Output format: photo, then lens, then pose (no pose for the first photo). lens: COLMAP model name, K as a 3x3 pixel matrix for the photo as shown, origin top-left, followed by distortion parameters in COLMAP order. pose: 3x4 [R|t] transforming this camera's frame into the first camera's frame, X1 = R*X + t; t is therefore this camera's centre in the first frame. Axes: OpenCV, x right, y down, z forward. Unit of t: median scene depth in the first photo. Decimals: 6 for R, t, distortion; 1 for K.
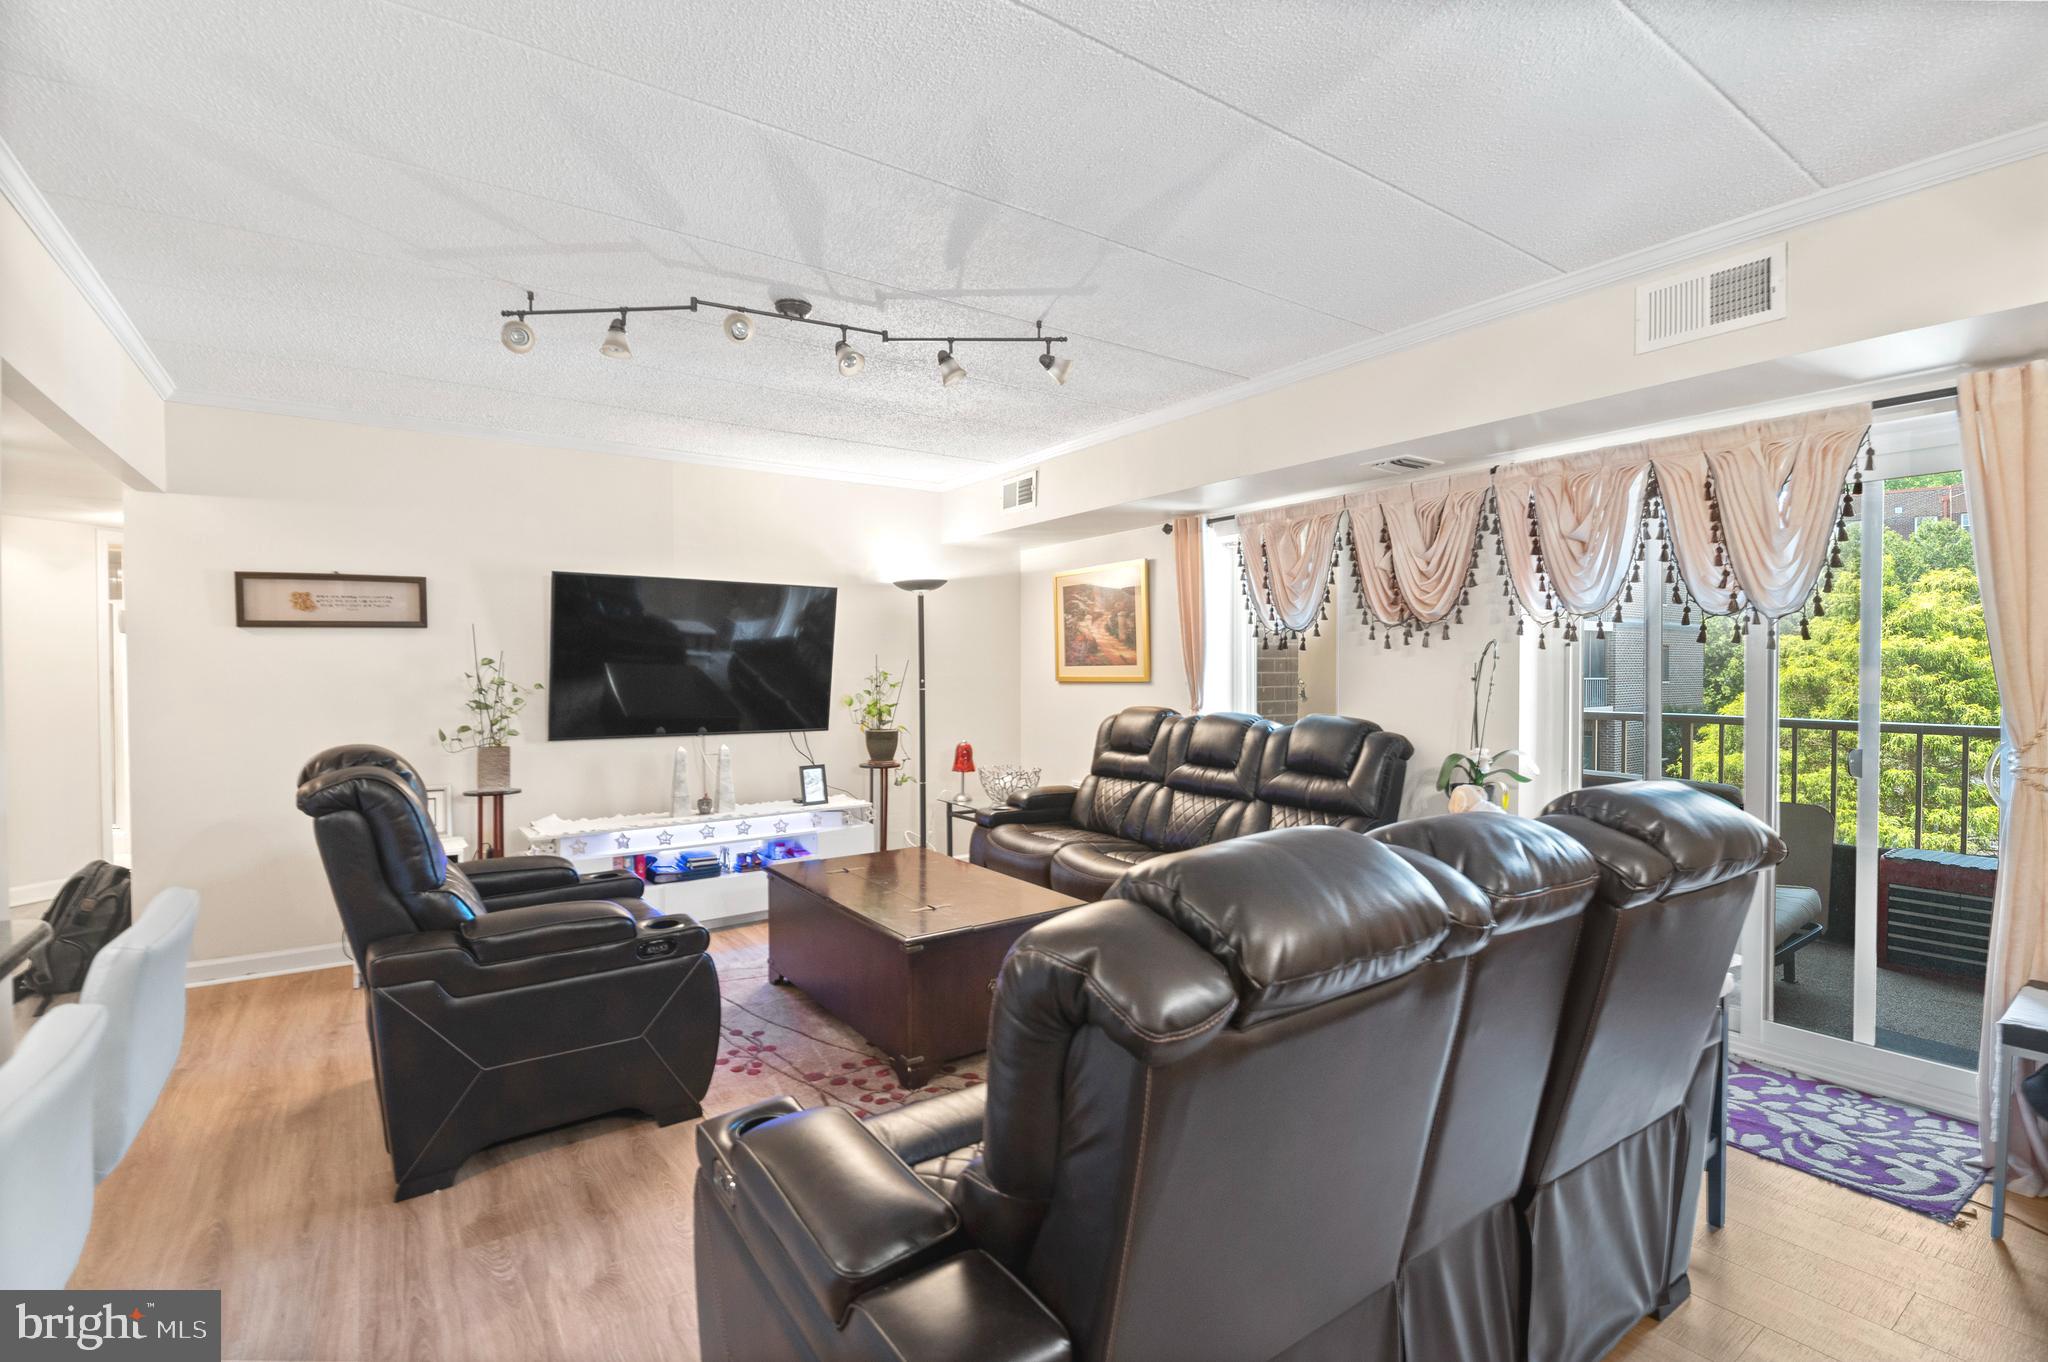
lens RADIAL K [[930.4, 0, 1015.1], [0, 930.4, 684.0], [0, 0, 1]] dist [0.009209, -0.000728]
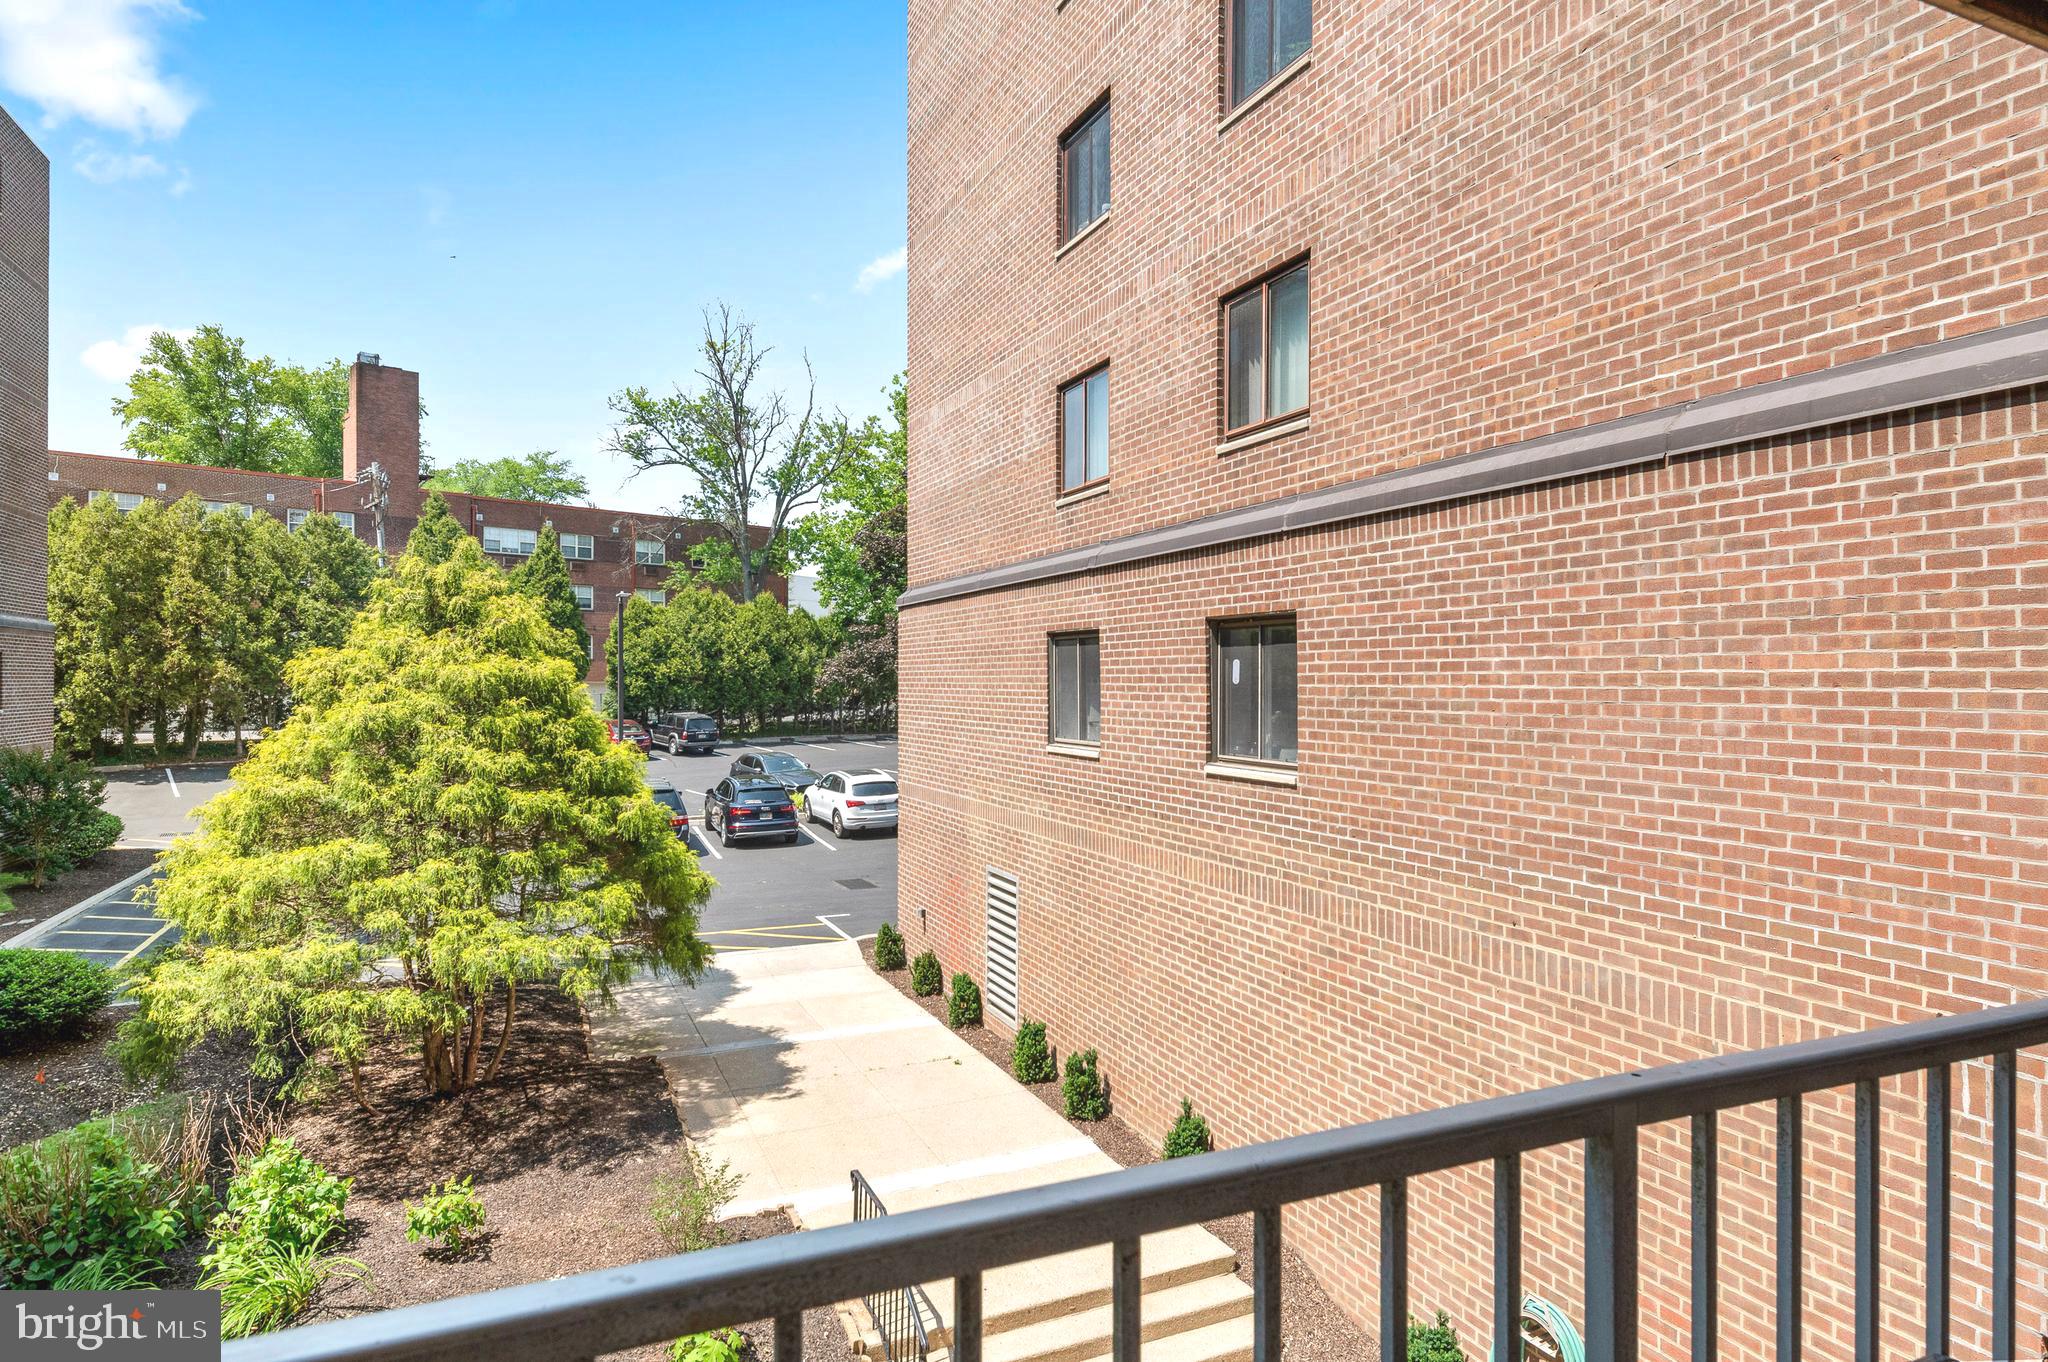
lens RADIAL K [[1133.0, 0, 1024.3], [0, 1133.0, 679.0], [0, 0, 1]] dist [0.001518, 0.000114]
pose [[0.182769, -0.001308, 0.983155, 0.192280], [0.016761, 0.999858, -0.001785, -0.026142], [-0.983013, 0.016805, 0.182765, 0.469866]]
